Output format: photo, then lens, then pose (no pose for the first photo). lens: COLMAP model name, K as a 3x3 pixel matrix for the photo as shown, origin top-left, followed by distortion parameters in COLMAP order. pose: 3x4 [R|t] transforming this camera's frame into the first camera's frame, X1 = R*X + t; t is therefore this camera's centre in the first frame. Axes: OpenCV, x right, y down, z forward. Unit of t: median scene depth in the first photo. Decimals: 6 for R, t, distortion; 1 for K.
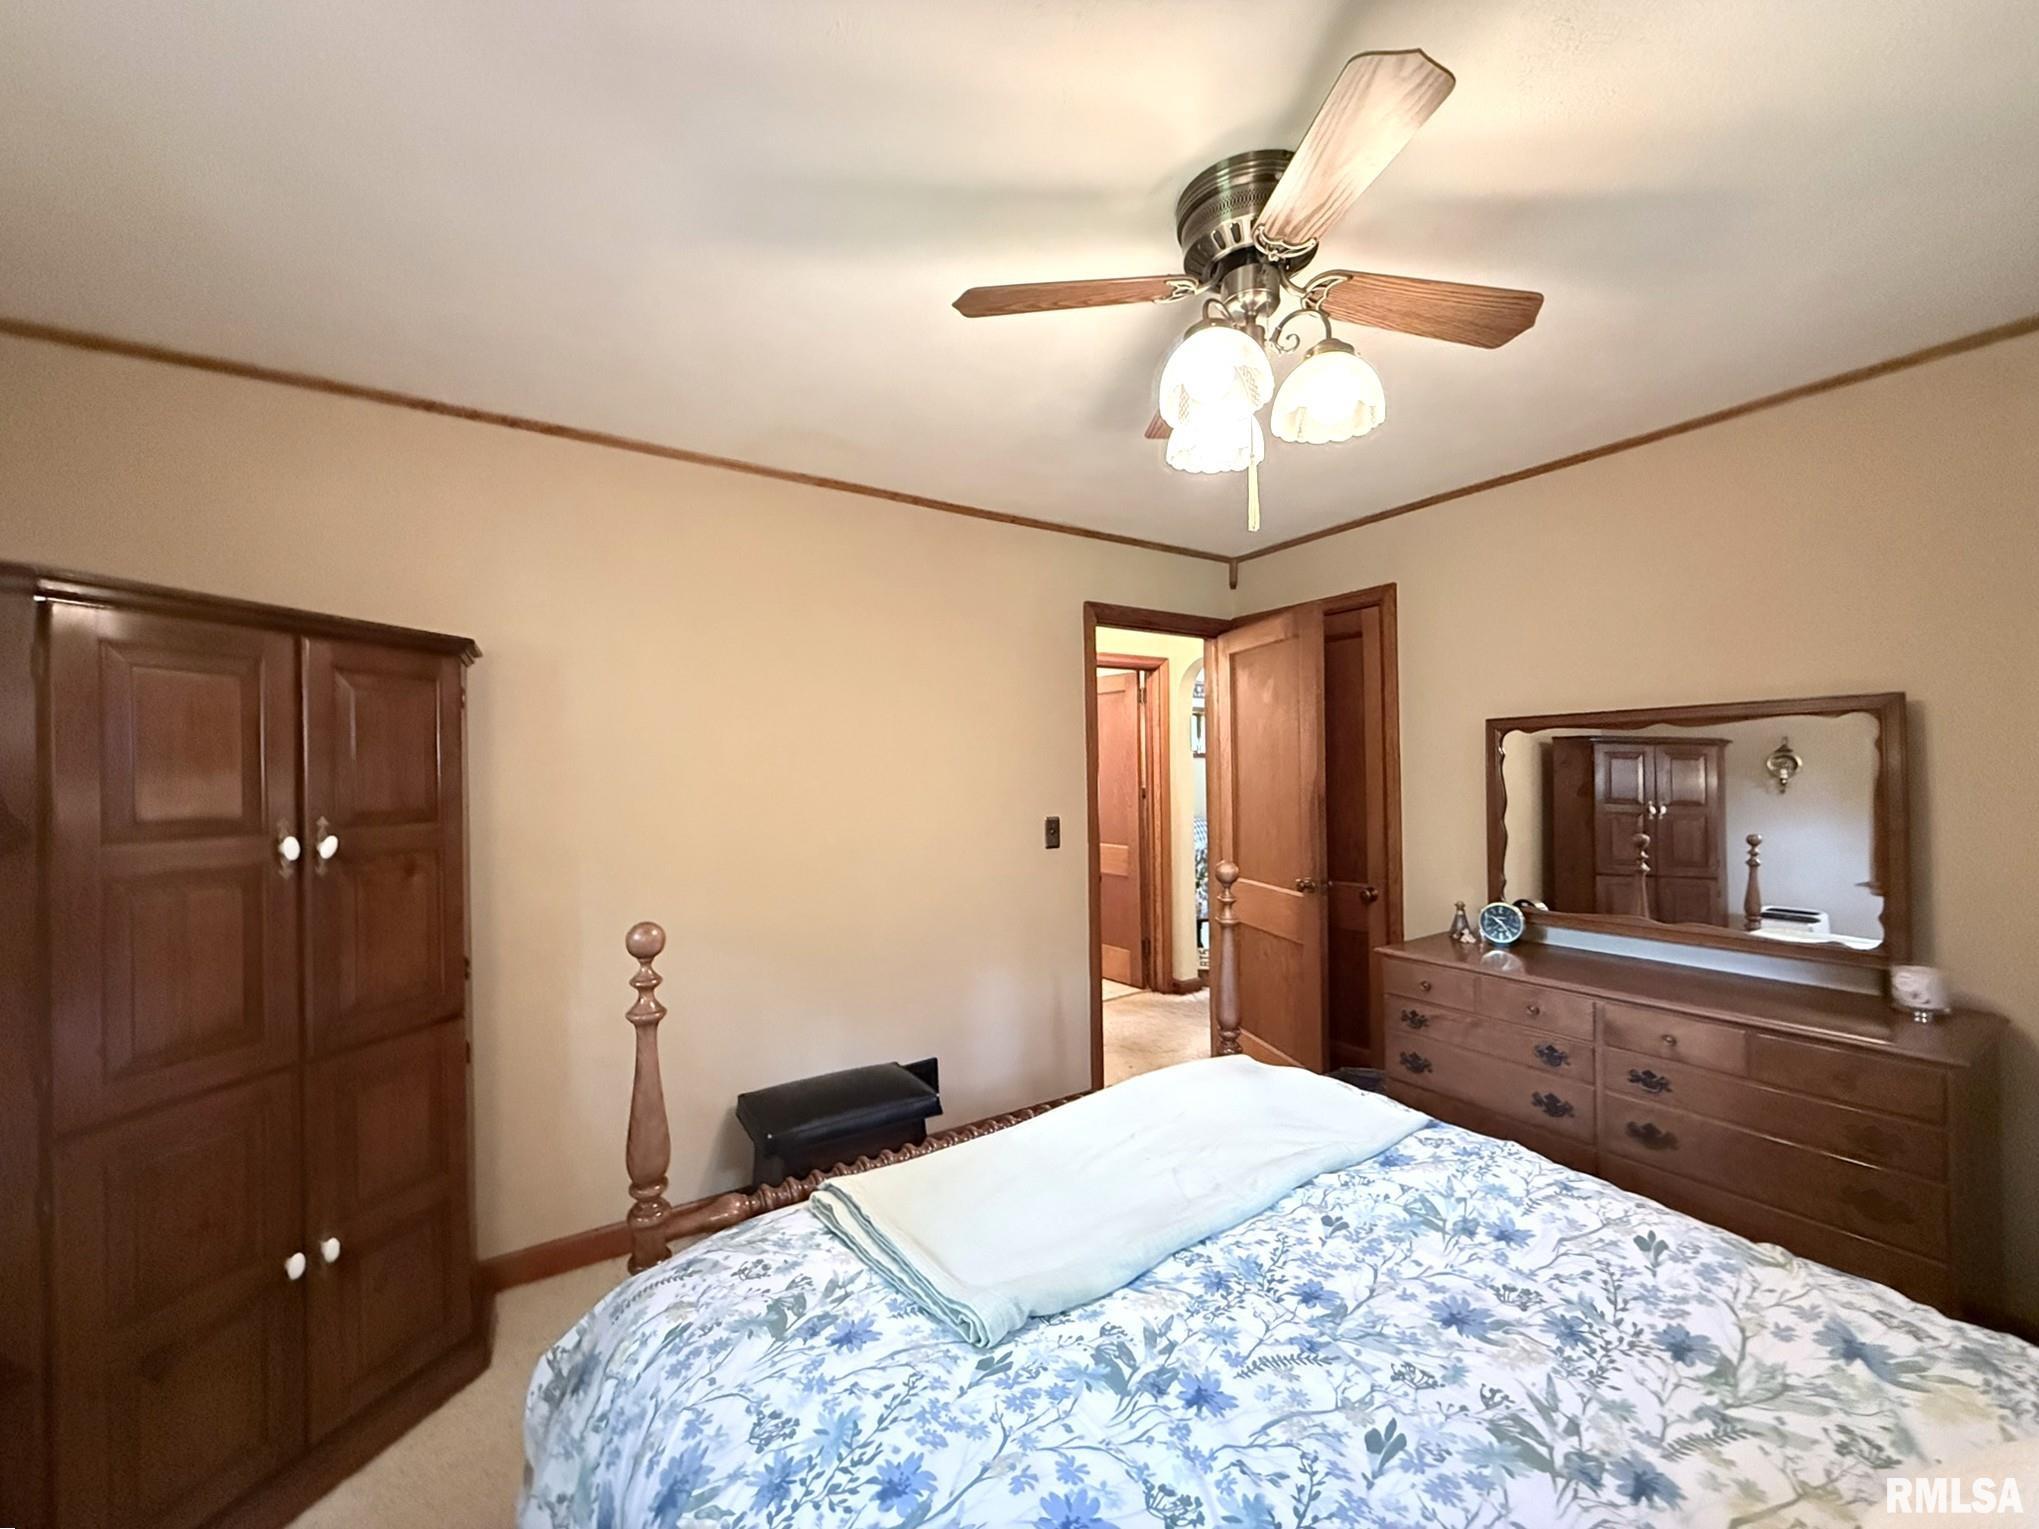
lens RADIAL K [[816.7, 0, 1011.8], [0, 816.7, 766.5], [0, 0, 1]] dist [0.001234, -0.000433]
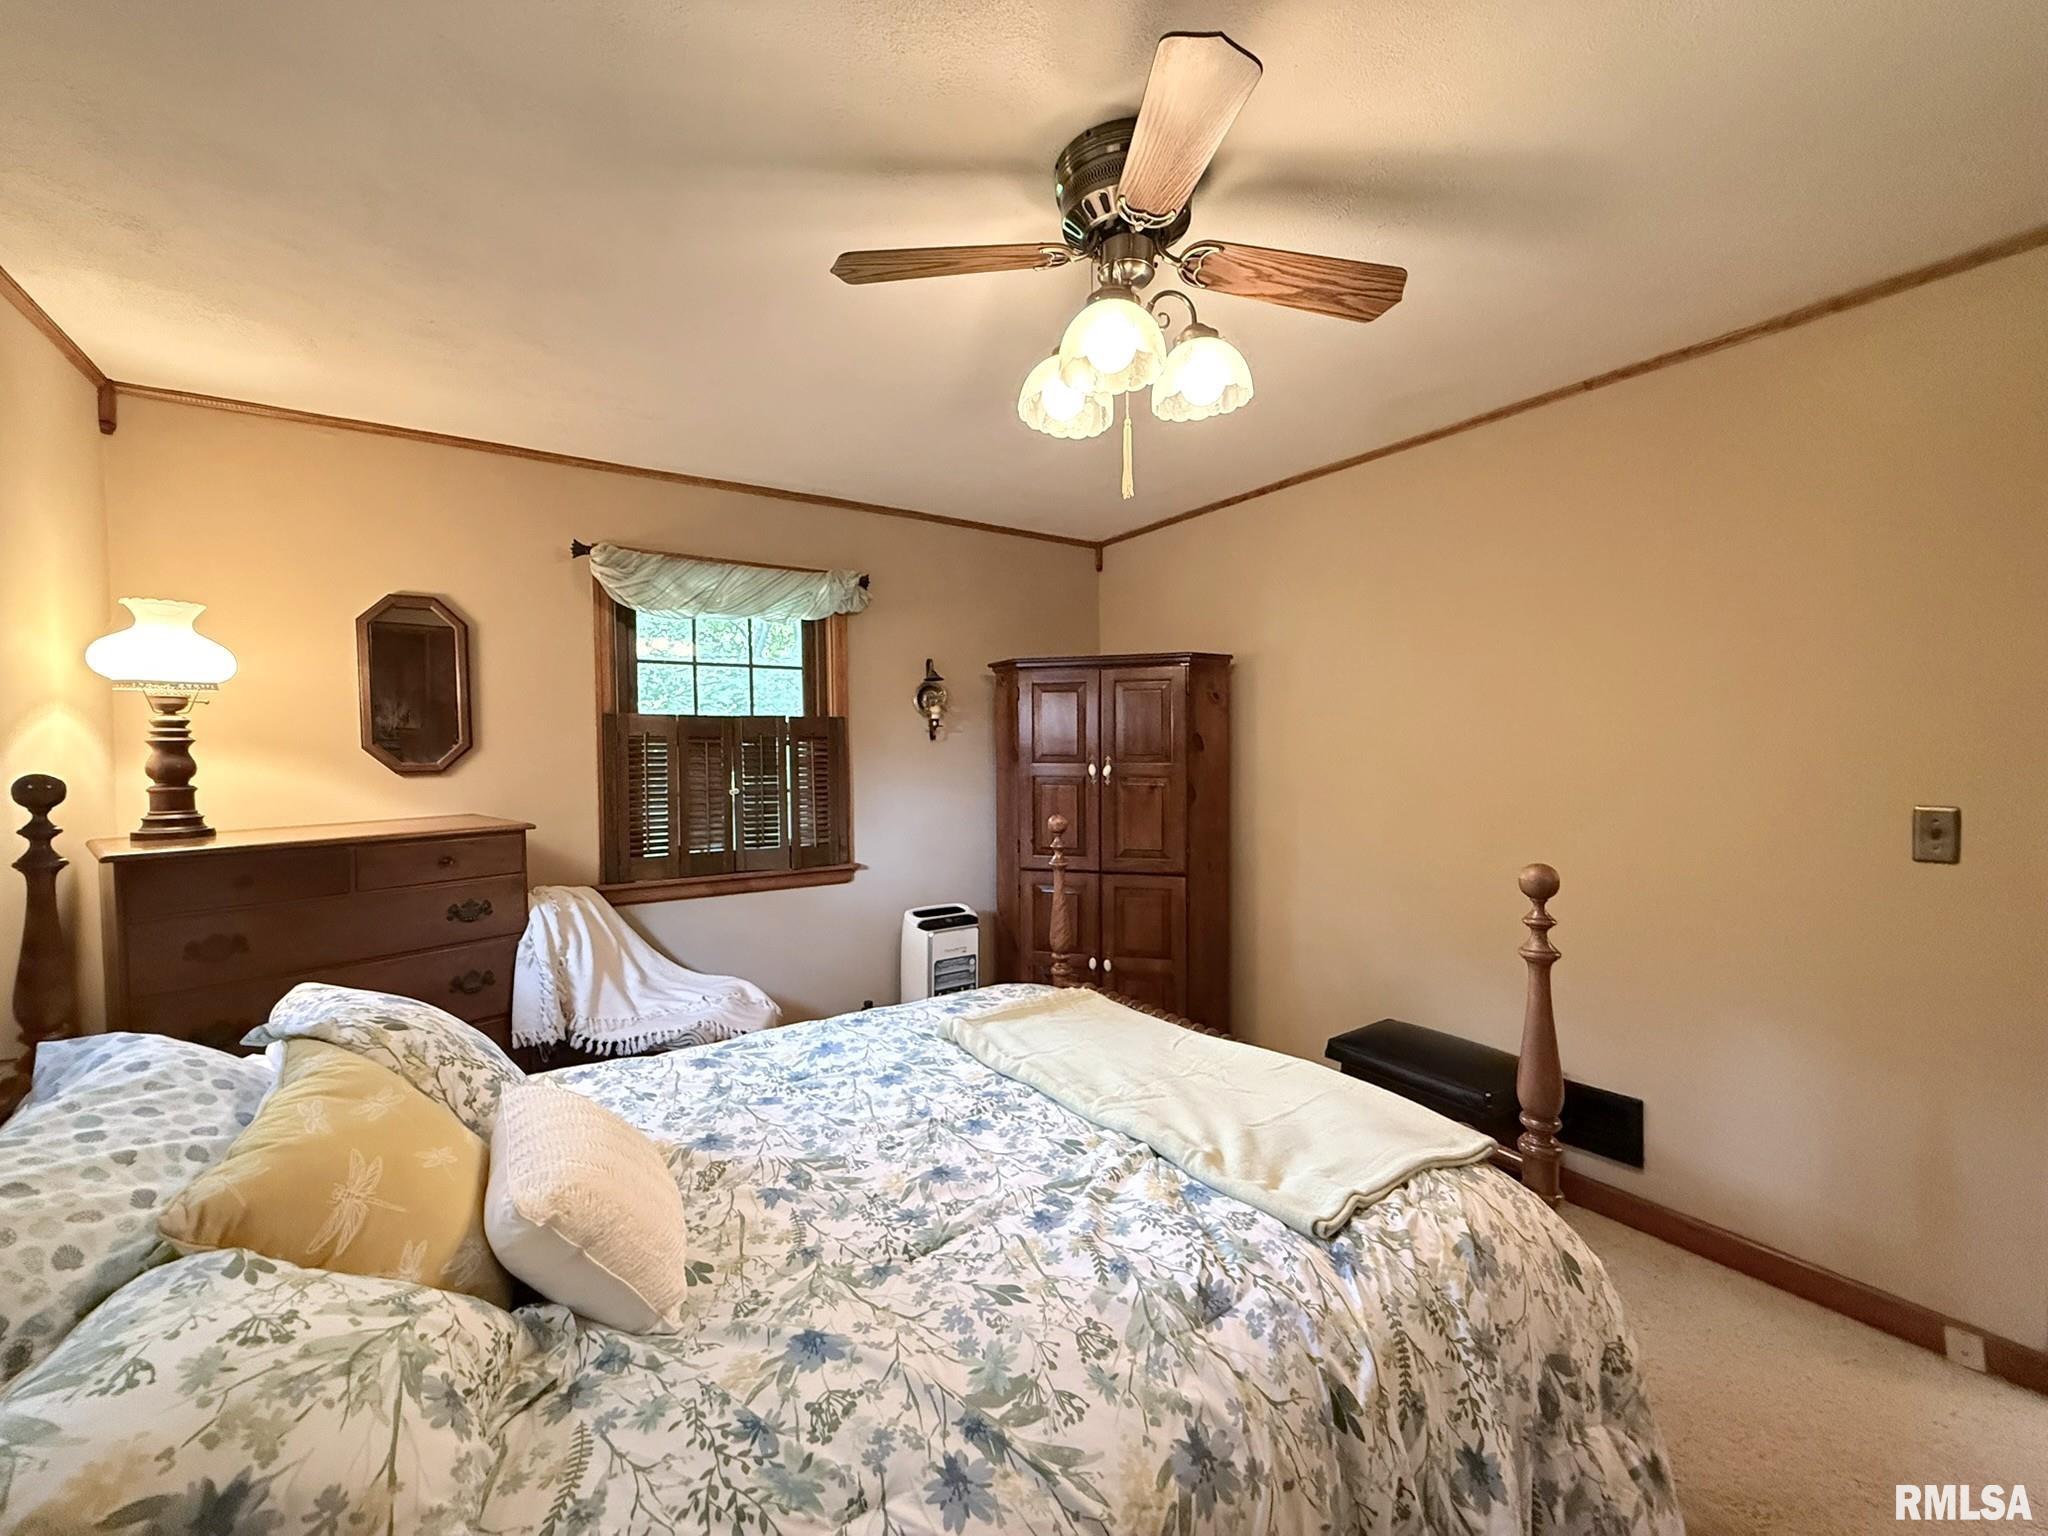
lens RADIAL K [[820.3, 0, 1018.7], [0, 820.3, 773.1], [0, 0, 1]] dist [0.001234, -0.000433]
pose [[0.007797, 0.045180, -0.998948, 1.761967], [0.015267, 0.998857, 0.045295, 0.012963], [0.999853, -0.015604, 0.007098, 1.116394]]
